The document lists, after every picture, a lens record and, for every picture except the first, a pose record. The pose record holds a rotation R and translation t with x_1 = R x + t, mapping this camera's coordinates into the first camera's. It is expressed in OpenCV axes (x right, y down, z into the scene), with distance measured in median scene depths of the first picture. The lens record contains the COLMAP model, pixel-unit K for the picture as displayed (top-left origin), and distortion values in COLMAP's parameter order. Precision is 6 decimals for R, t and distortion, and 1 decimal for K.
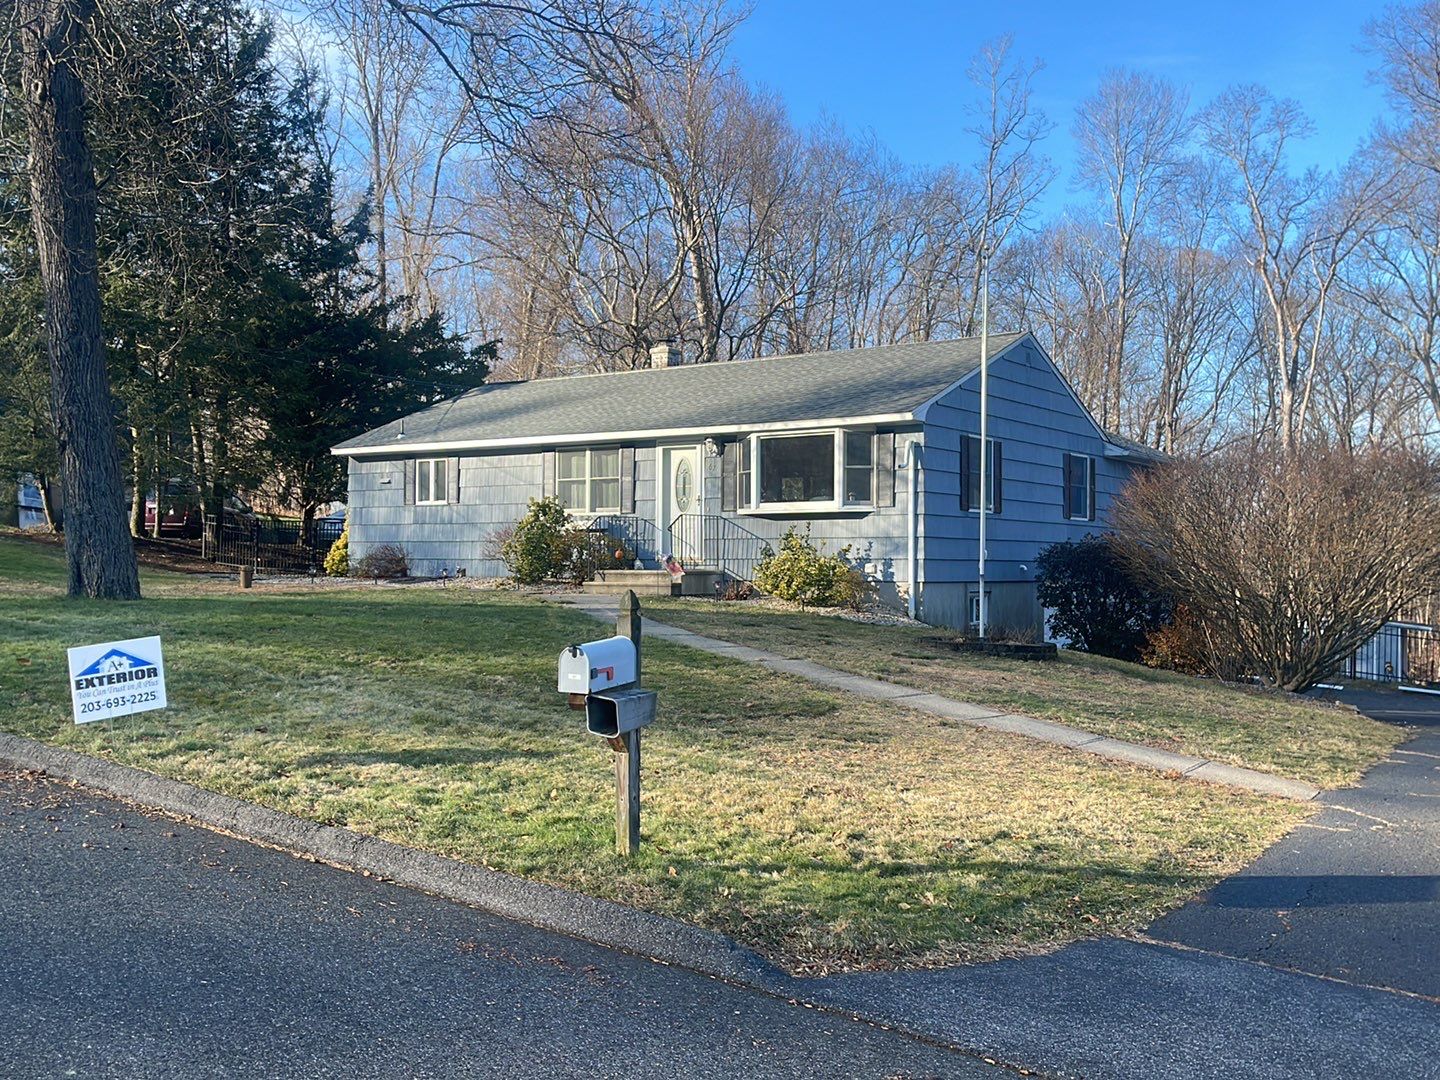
lens RADIAL K [[1364.0, 0, 740.9], [0, 1364.0, 543.0], [0, 0, 1]] dist [0.108613, -0.004141]
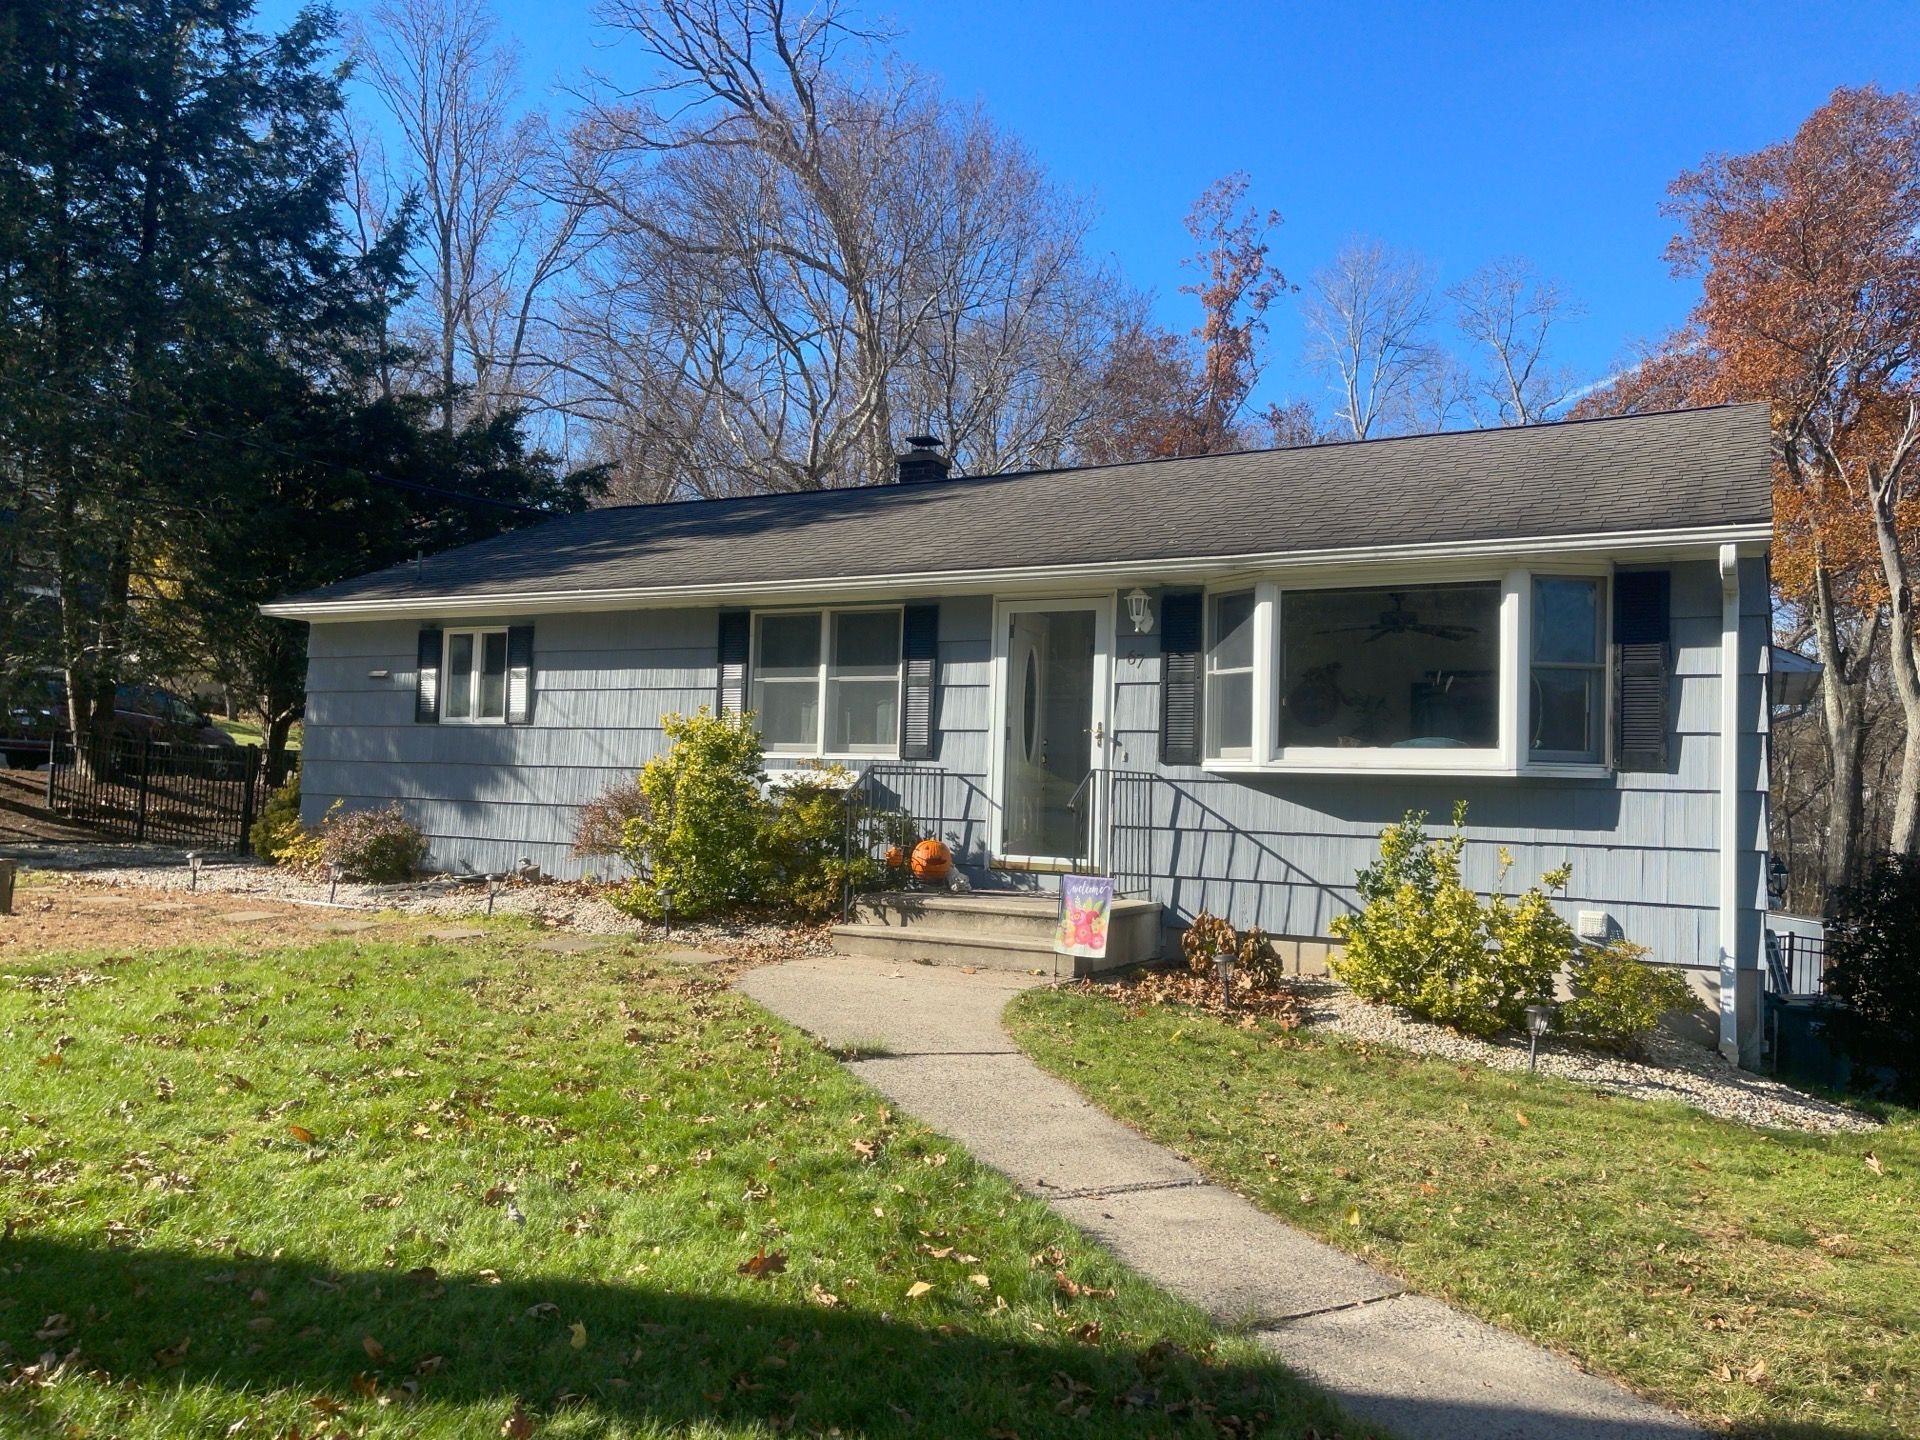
lens RADIAL K [[1451.4, 0, 968.3], [0, 1451.4, 713.1], [0, 0, 1]] dist [0.047028, -0.029203]
pose [[0.995745, 0.030644, 0.086907, -0.073044], [-0.026848, 0.998648, -0.044511, -0.010633], [-0.088154, 0.041988, 0.995222, 0.350730]]
